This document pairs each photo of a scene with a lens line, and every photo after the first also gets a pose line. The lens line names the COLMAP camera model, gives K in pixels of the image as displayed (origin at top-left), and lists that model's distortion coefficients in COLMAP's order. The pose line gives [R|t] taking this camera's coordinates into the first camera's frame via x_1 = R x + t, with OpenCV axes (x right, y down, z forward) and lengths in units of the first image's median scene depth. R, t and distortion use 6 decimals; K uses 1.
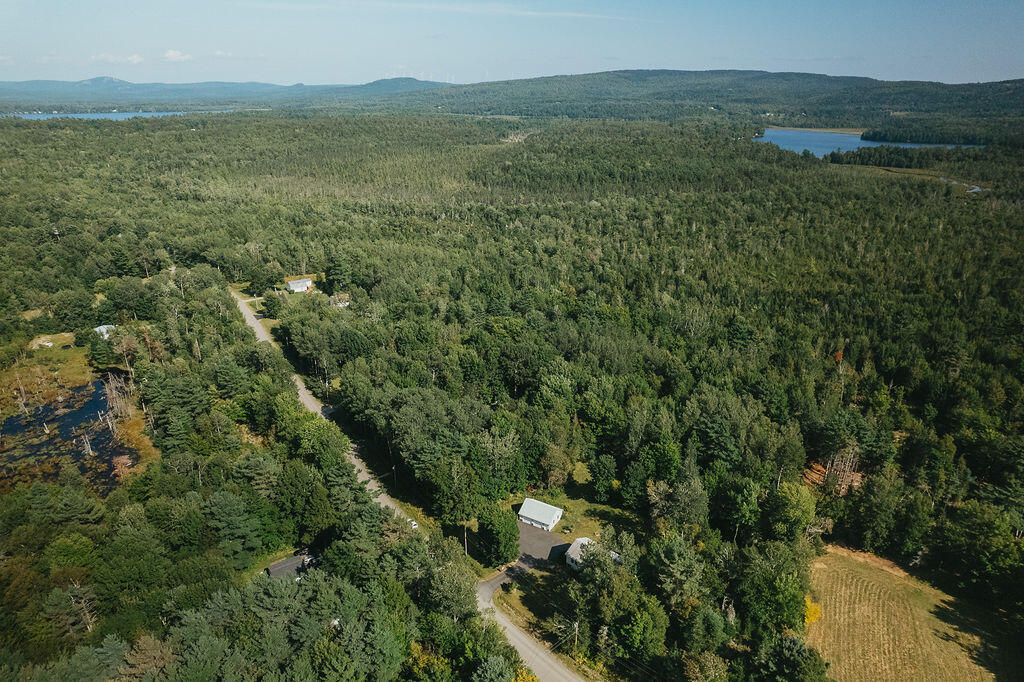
lens RADIAL K [[653.1, 0, 512.0], [0, 653.1, 341.0], [0, 0, 1]] dist [-0.062623, 0.056547]
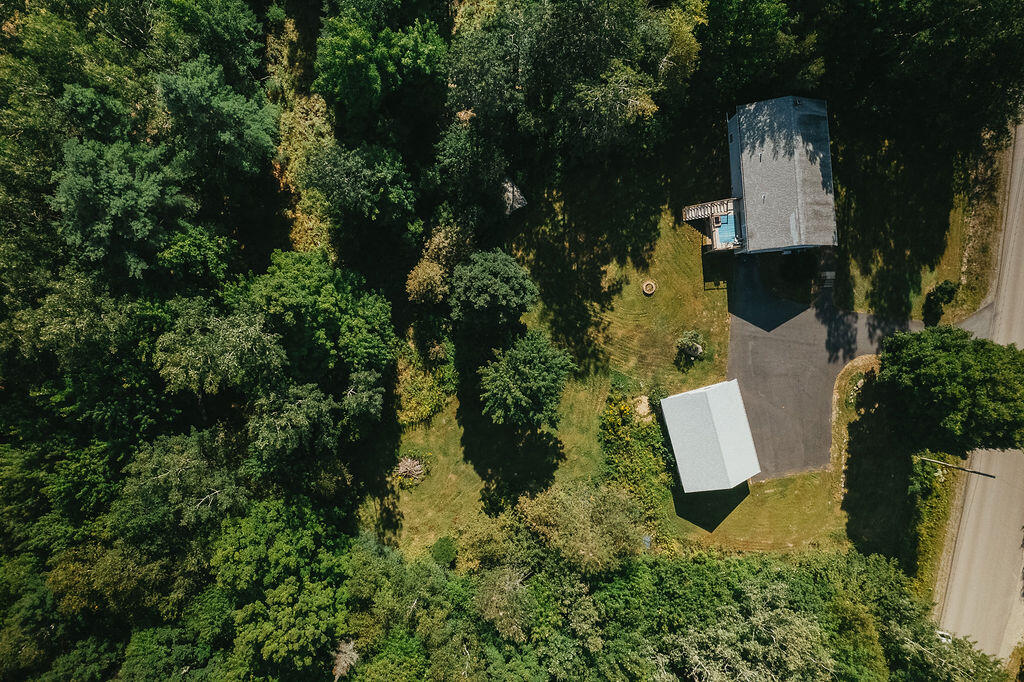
lens RADIAL K [[653.1, 0, 512.0], [0, 653.1, 341.0], [0, 0, 1]] dist [-0.062623, 0.056547]
pose [[-0.719433, -0.694166, -0.023443, 0.177123], [0.232532, -0.272526, 0.933626, -0.092234], [-0.654481, 0.666230, 0.357481, 0.944562]]
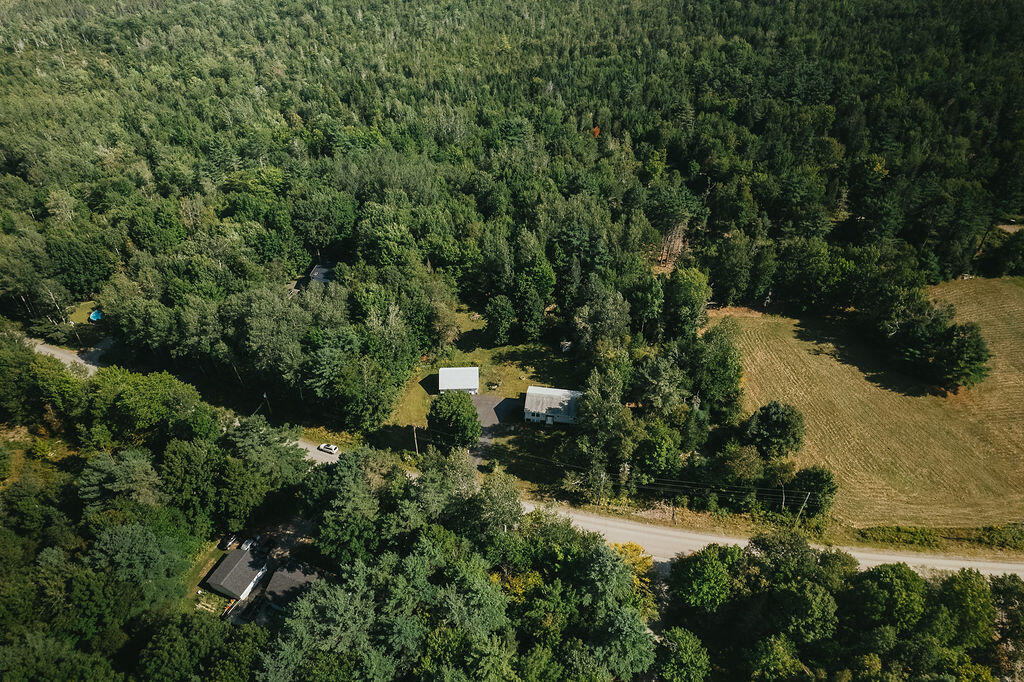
lens RADIAL K [[653.1, 0, 512.0], [0, 653.1, 341.0], [0, 0, 1]] dist [-0.062623, 0.056547]
pose [[0.830149, -0.345498, 0.437588, -0.287483], [0.201354, 0.917667, 0.342555, -0.086427], [-0.519912, -0.196261, 0.831368, 0.221033]]
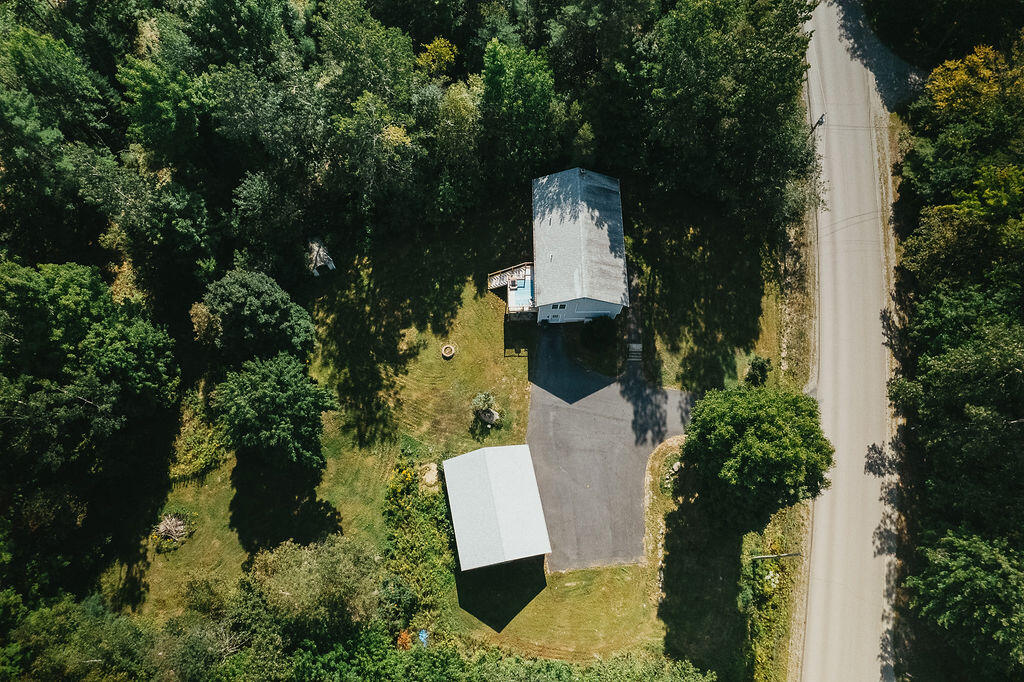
lens RADIAL K [[653.1, 0, 512.0], [0, 653.1, 341.0], [0, 0, 1]] dist [-0.062623, 0.056547]
pose [[-0.677723, -0.696231, 0.236545, 0.020047], [0.256154, 0.078000, 0.963484, -0.058151], [-0.689258, 0.713567, 0.125480, 0.931116]]
